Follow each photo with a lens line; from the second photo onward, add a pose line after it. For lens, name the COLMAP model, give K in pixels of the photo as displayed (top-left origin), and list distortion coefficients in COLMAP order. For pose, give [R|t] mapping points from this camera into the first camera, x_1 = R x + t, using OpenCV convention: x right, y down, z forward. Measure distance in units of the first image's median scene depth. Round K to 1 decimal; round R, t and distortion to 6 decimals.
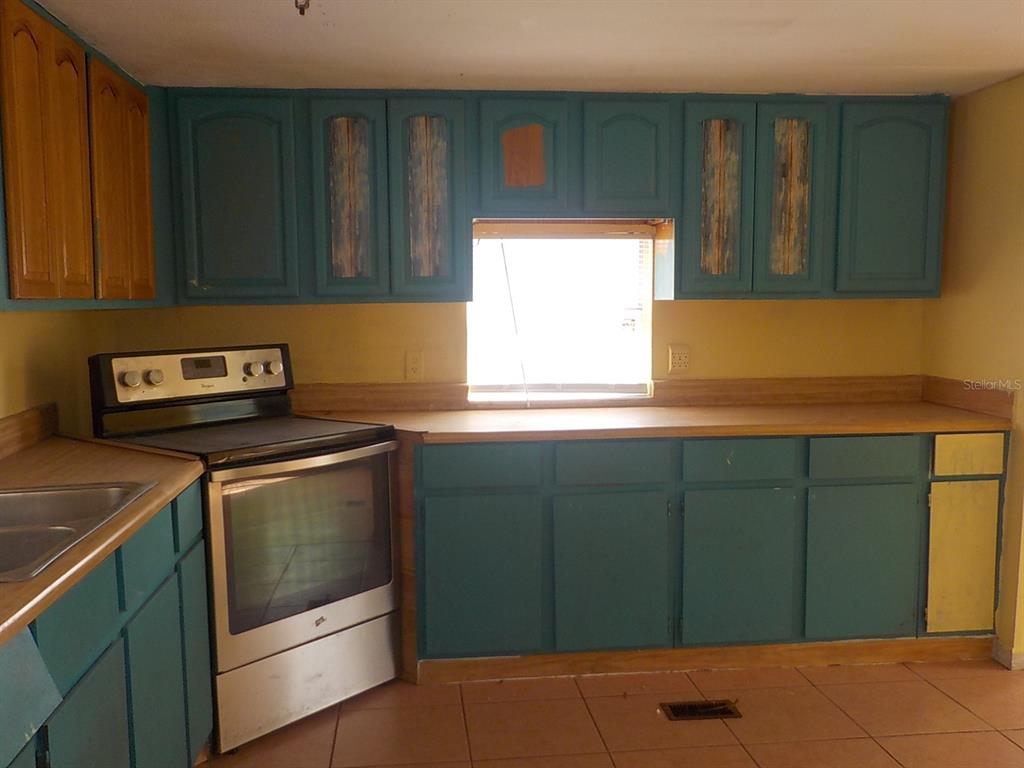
lens RADIAL K [[928.0, 0, 502.7], [0, 928.0, 398.5], [0, 0, 1]] dist [0.023804, 0.000000]
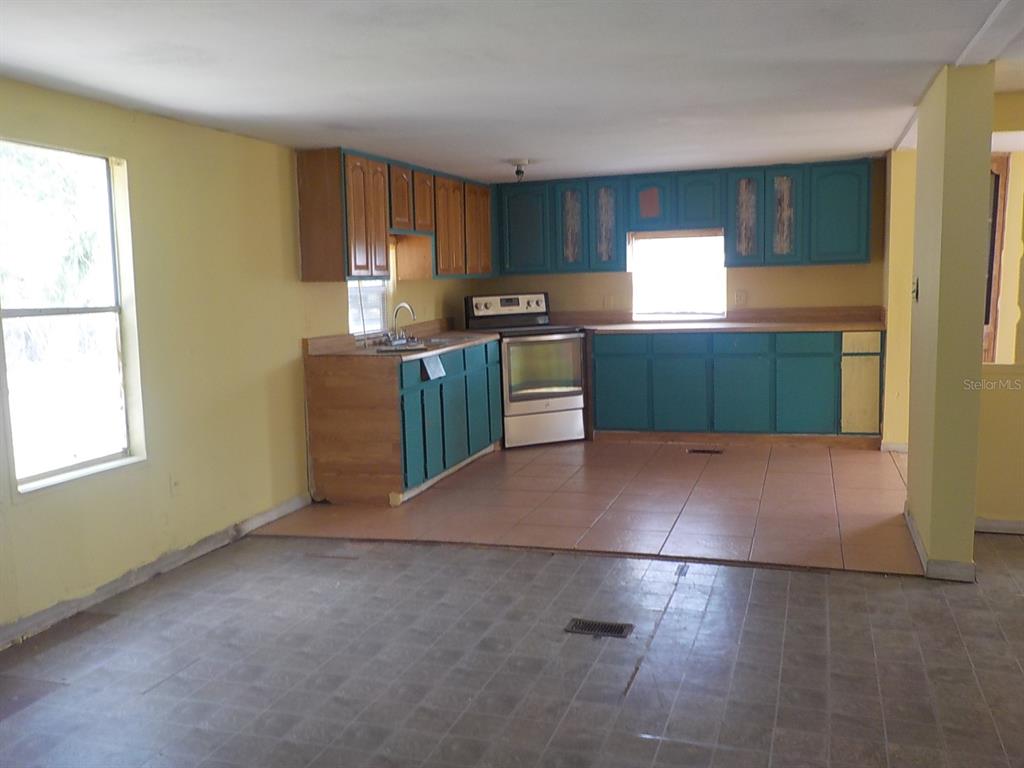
lens RADIAL K [[928.0, 0, 510.2], [0, 928.0, 383.0], [0, 0, 1]] dist [0.023804, 0.000000]
pose [[0.916856, 0.025465, -0.398405, 0.599834], [-0.018618, 0.999605, 0.021047, 0.117536], [0.398784, -0.011880, 0.916968, -1.115053]]
